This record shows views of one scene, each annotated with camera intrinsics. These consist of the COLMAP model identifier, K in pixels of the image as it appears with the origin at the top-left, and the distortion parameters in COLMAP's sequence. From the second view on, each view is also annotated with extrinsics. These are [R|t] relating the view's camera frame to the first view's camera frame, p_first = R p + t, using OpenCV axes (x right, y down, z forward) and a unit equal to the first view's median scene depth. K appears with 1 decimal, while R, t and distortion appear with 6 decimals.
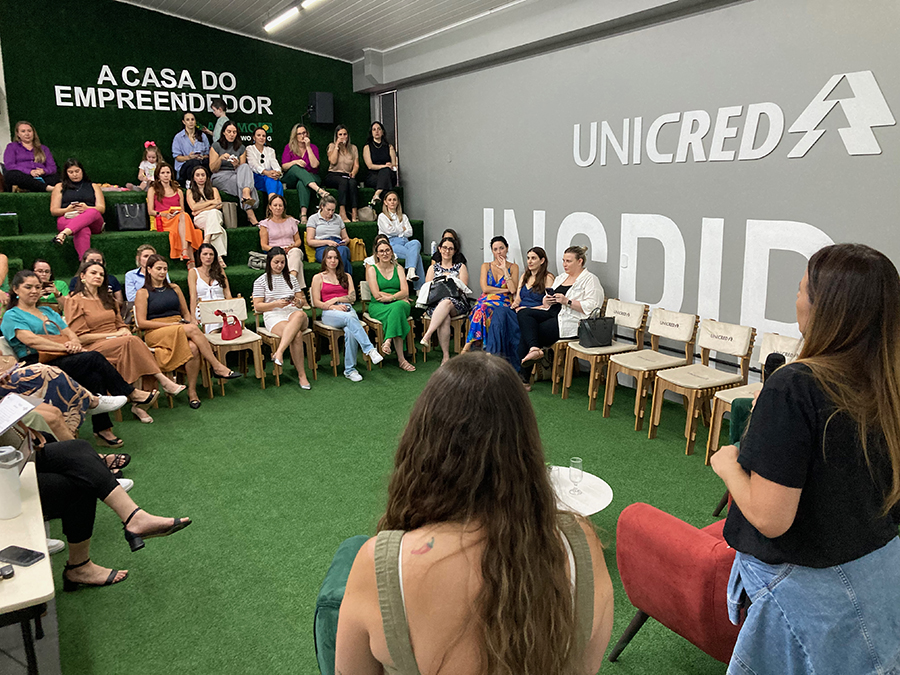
lens RADIAL K [[730.1, 0, 462.3], [0, 730.1, 332.2], [0, 0, 1]] dist [0.003040, 0.019263]
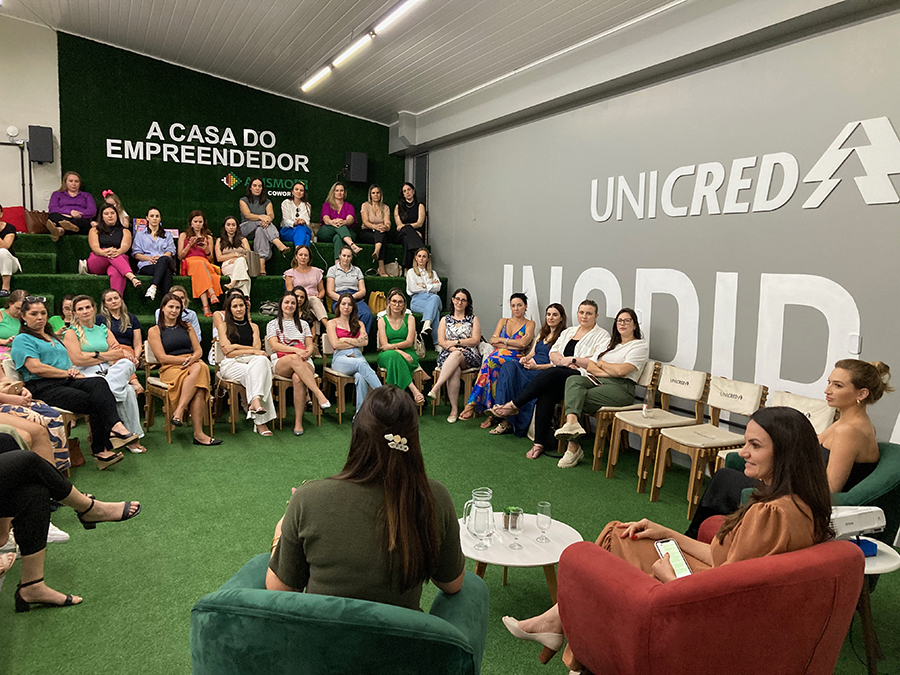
lens RADIAL K [[732.3, 0, 445.7], [0, 732.3, 330.1], [0, 0, 1]] dist [0.001251, 0.010273]
pose [[0.994808, 0.042864, -0.092297, 0.043545], [-0.052317, 0.993350, -0.102560, 0.022944], [0.087287, 0.106856, 0.990436, 0.017843]]
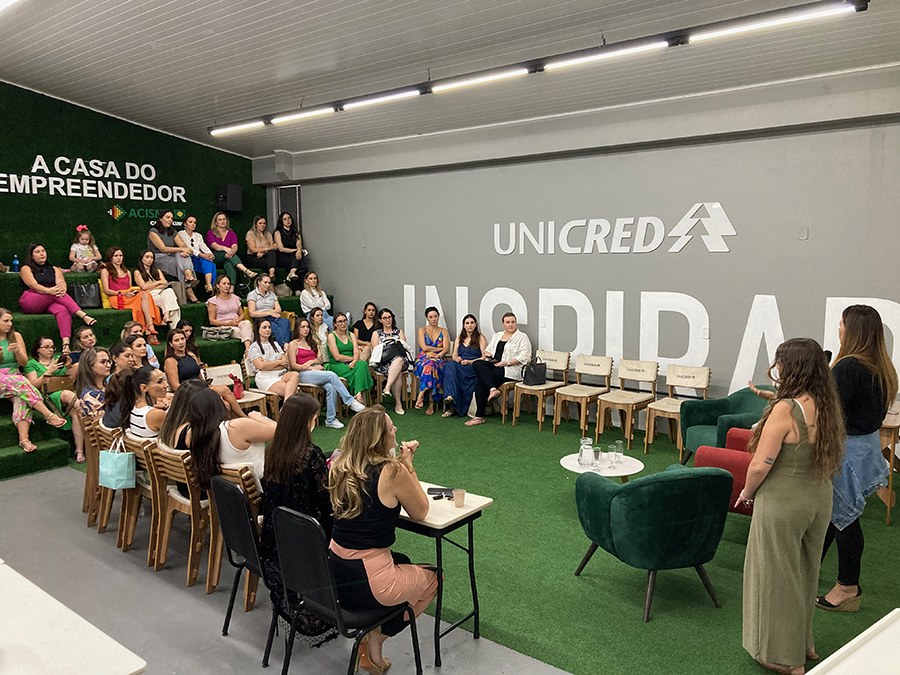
lens RADIAL K [[726.6, 0, 447.3], [0, 726.6, 334.5], [0, 0, 1]] dist [0.027382, -0.002904]
pose [[0.944781, -0.032131, 0.326124, -0.287911], [0.062980, 0.994433, -0.084478, 0.020949], [-0.321594, 0.100353, 0.941545, -0.164843]]
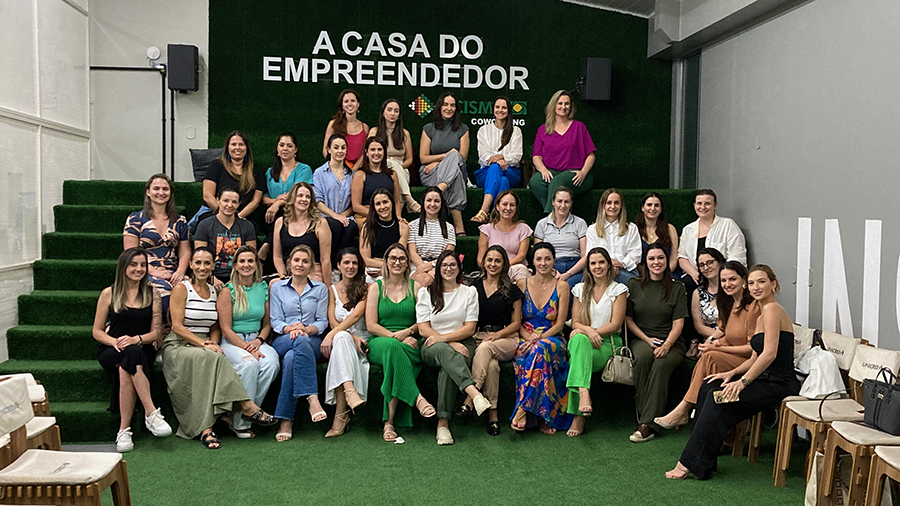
lens RADIAL K [[753.5, 0, 454.2], [0, 753.5, 237.5], [0, 0, 1]] dist [0.070538, -0.001054]
pose [[0.909197, 0.036565, -0.414757, -0.010400], [-0.107021, 0.983191, -0.147926, -0.038616], [0.402376, 0.178881, 0.897828, 0.365034]]
